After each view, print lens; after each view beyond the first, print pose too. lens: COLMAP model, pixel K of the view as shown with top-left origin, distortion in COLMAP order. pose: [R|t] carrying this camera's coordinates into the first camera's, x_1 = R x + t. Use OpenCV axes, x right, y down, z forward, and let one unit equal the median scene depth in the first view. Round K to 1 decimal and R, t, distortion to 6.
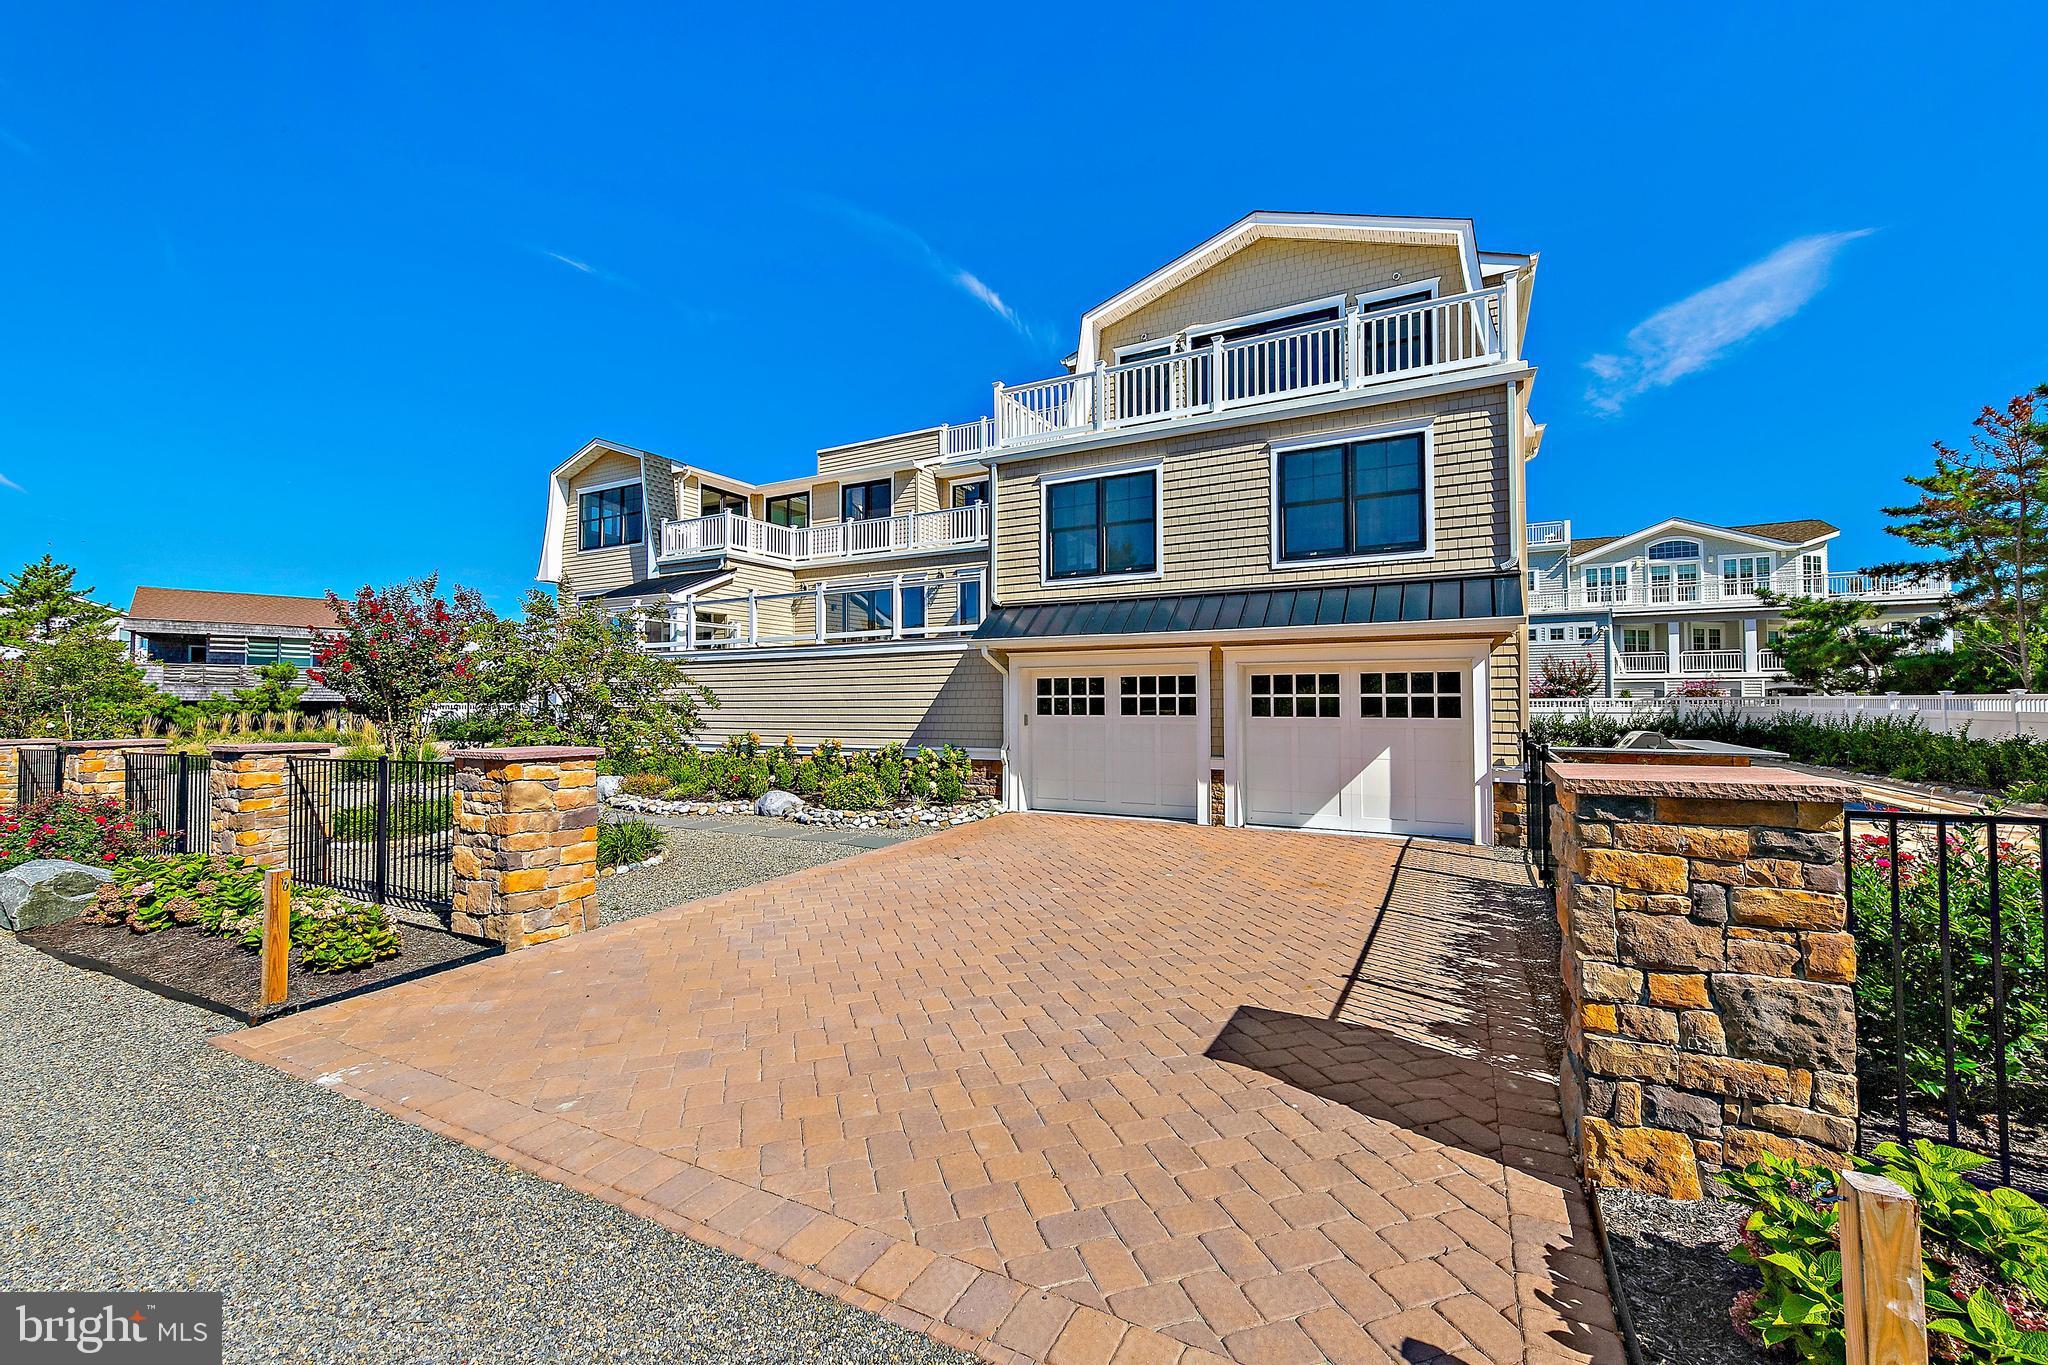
lens RADIAL K [[835.7, 0, 1030.8], [0, 835.7, 675.6], [0, 0, 1]] dist [0.015518, 0.000251]
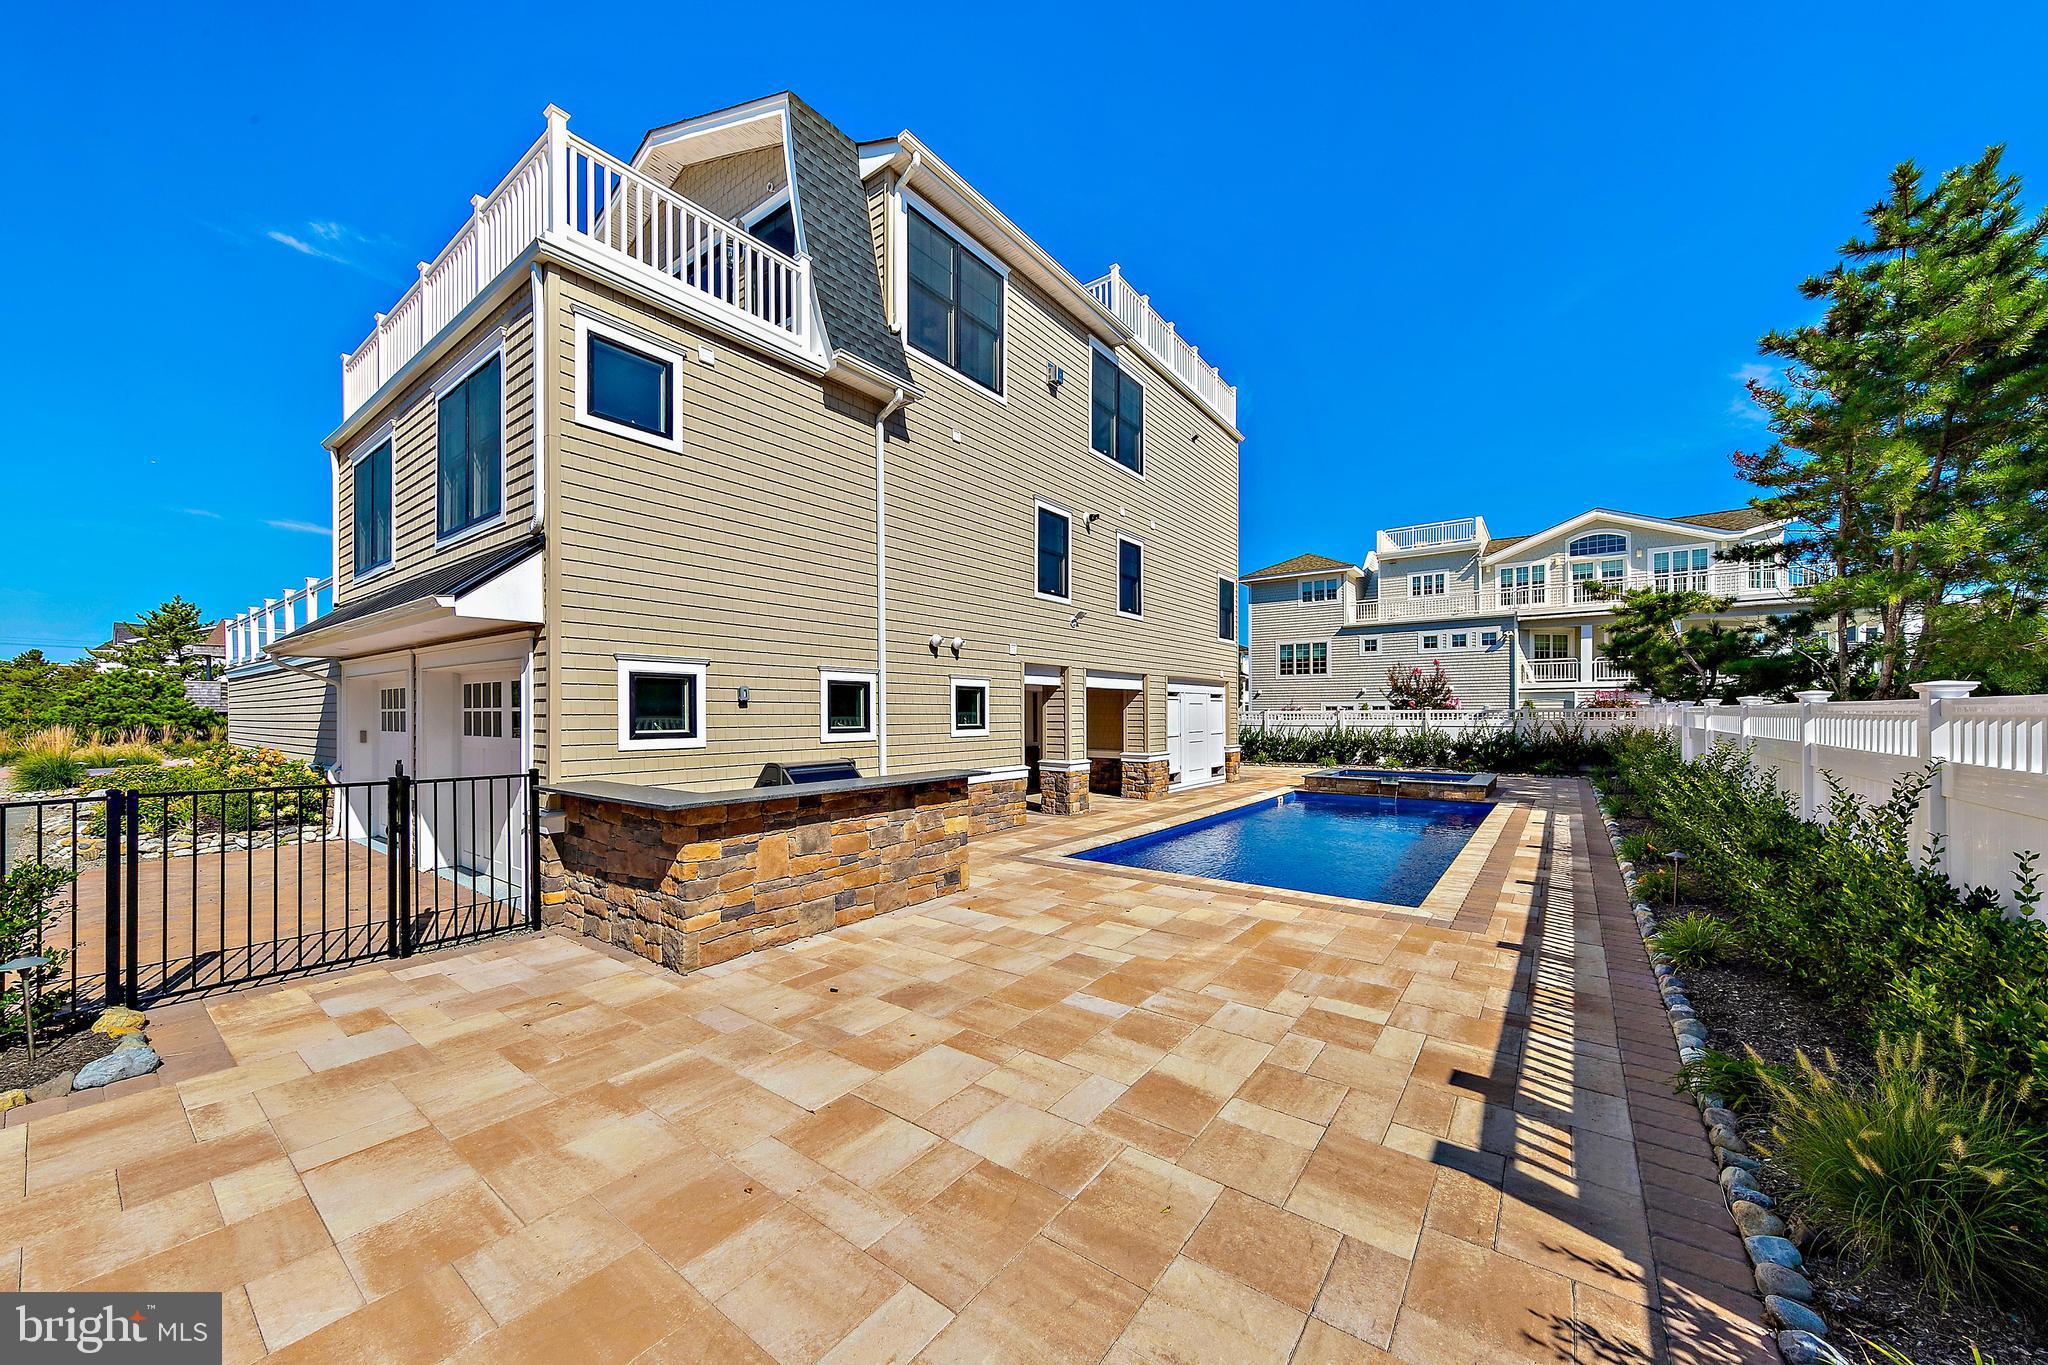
lens RADIAL K [[736.5, 0, 1029.9], [0, 736.5, 722.0], [0, 0, 1]] dist [0.000886, -0.000008]
pose [[0.988024, -0.000992, -0.154299, 0.324135], [0.007784, 0.999027, 0.043420, 0.001826], [0.154106, -0.044101, 0.987070, 0.138697]]
